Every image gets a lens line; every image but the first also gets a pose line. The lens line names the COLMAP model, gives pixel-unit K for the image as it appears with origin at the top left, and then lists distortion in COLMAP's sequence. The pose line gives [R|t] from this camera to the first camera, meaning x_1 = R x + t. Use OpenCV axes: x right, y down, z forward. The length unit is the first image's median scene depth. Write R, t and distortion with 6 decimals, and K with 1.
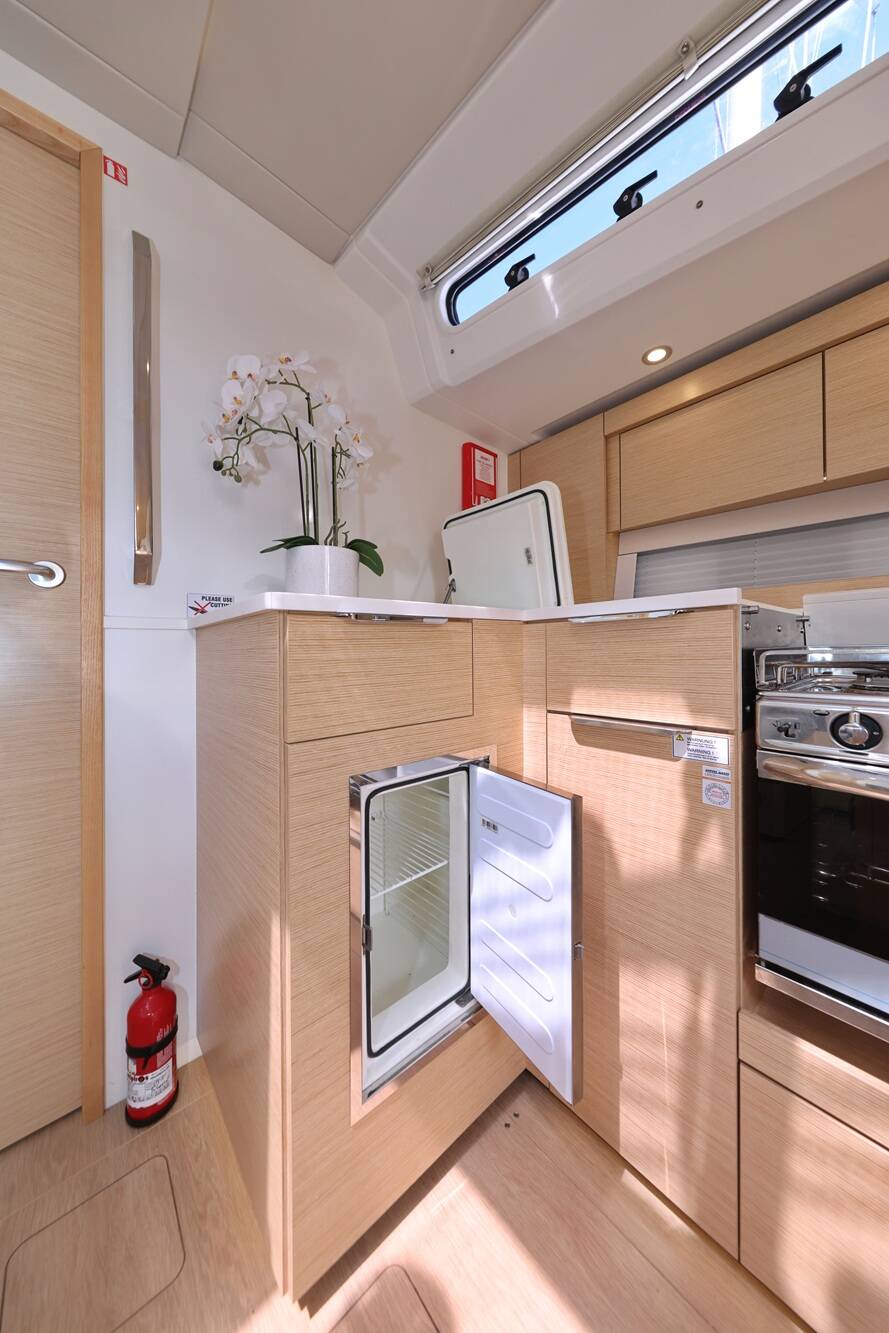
lens RADIAL K [[423.1, 0, 436.3], [0, 423.1, 648.5], [0, 0, 1]] dist [0.002102, 0.000065]
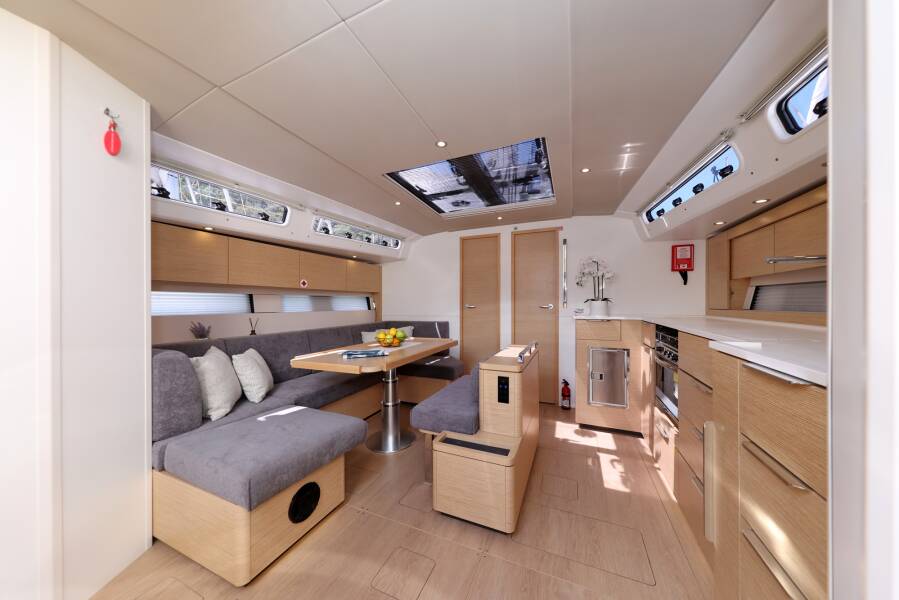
lens RADIAL K [[285.3, 0, 450.0], [0, 285.3, 299.6], [0, 0, 1]] dist [0.002102, 0.000065]
pose [[0.437187, 0.007244, -0.899341, 1.792231], [0.000787, 0.999964, 0.008437, -0.271708], [0.899370, -0.004396, 0.437166, -1.745683]]
